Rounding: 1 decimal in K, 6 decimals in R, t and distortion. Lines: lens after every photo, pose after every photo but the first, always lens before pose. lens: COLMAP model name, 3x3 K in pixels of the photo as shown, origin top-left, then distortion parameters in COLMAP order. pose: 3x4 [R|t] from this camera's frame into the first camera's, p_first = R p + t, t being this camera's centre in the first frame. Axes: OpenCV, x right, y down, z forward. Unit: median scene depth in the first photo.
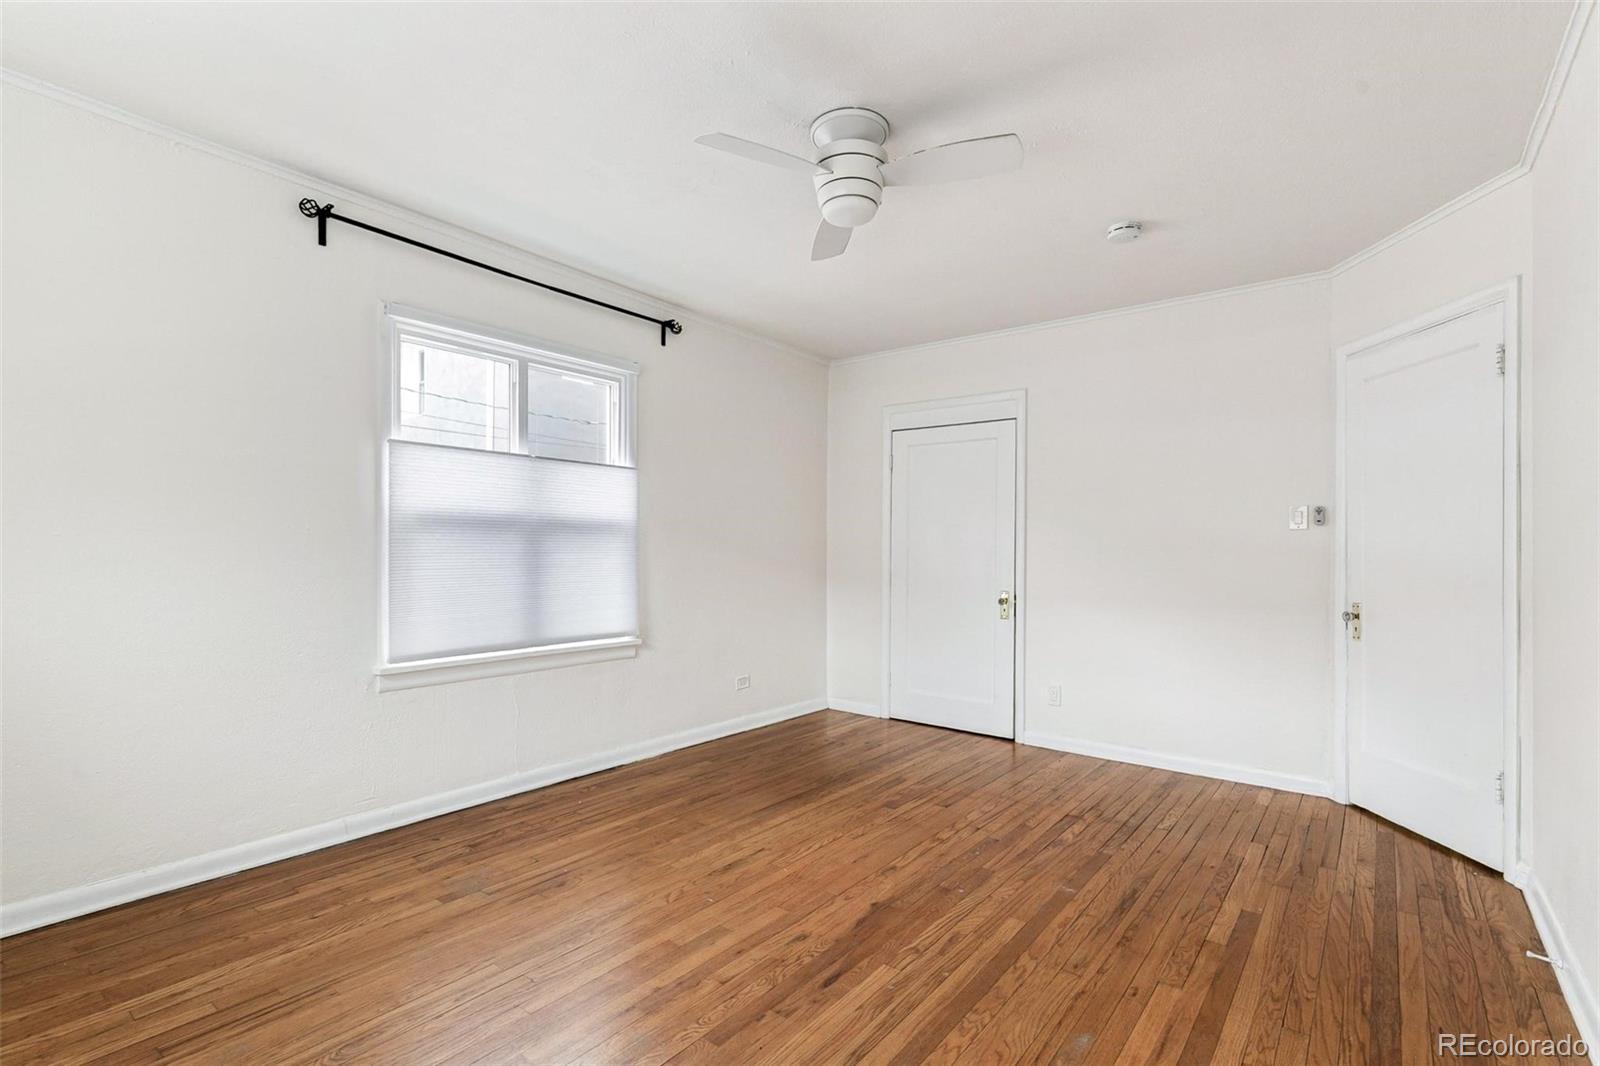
lens RADIAL K [[739.4, 0, 794.1], [0, 739.4, 550.3], [0, 0, 1]] dist [0.009349, -0.001959]
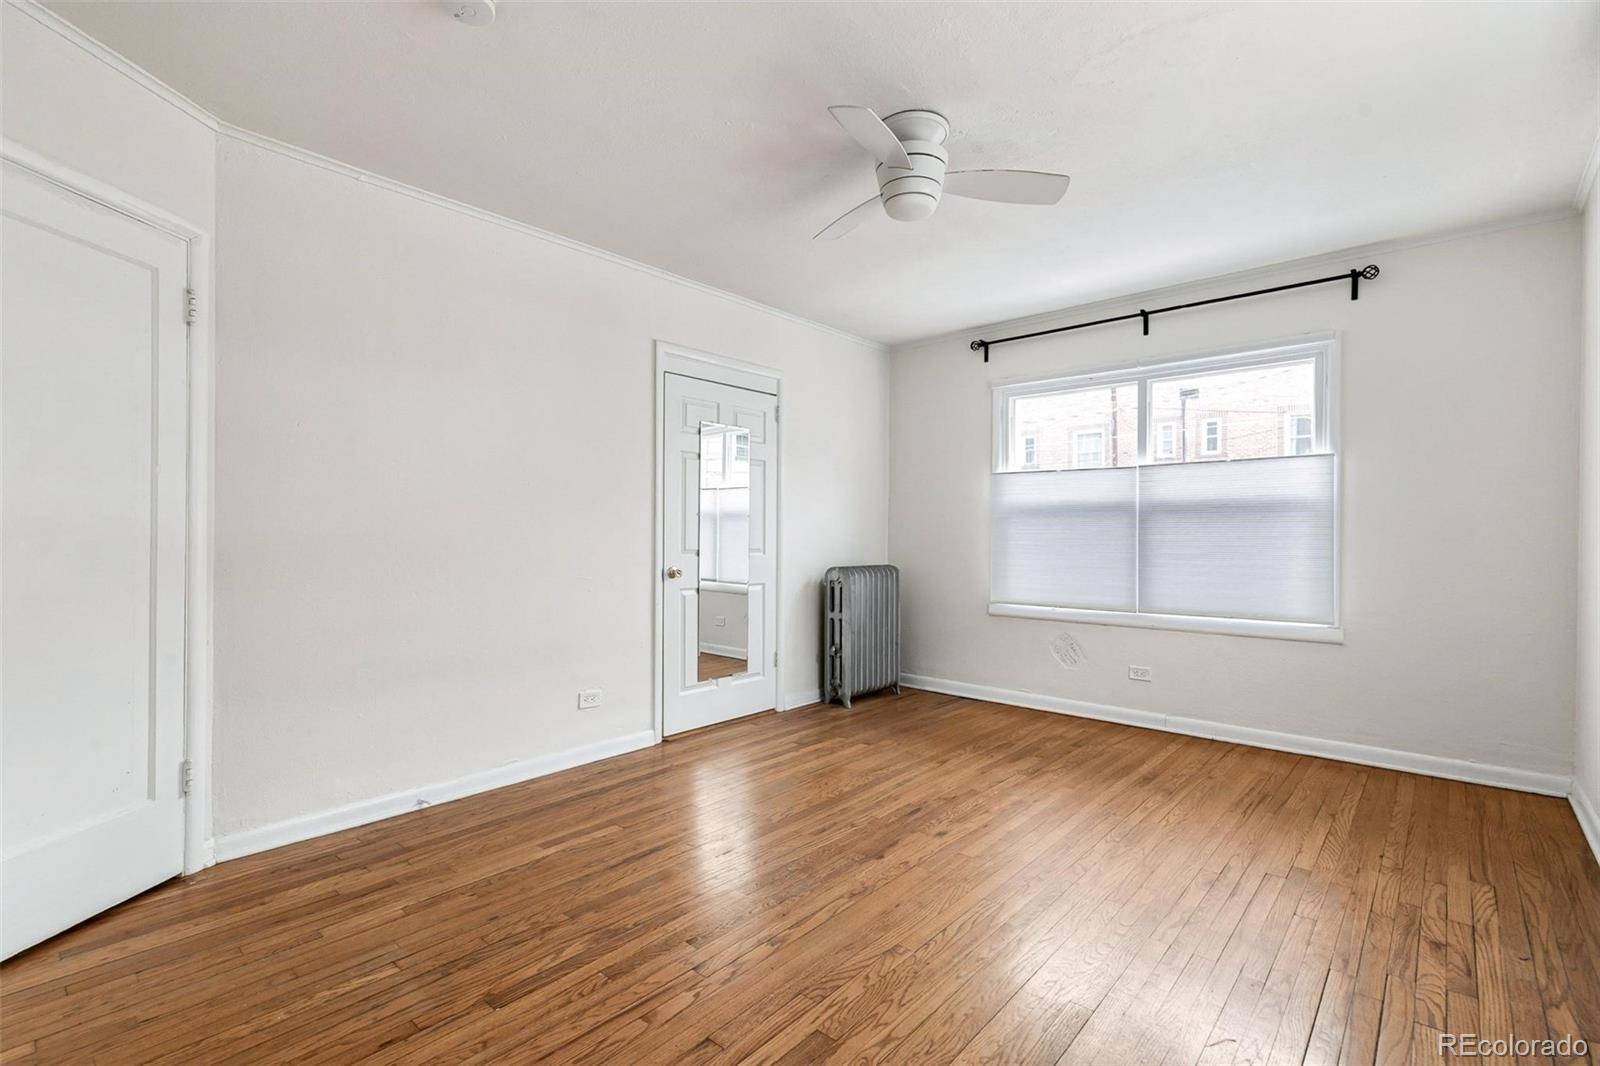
lens RADIAL K [[739.4, 0, 800.2], [0, 739.4, 524.5], [0, 0, 1]] dist [0.009349, -0.001959]
pose [[-0.998269, -0.009676, 0.058011, 0.130497], [-0.010585, 0.999826, -0.015379, 0.012298], [-0.057852, -0.015967, -0.998198, 1.633356]]
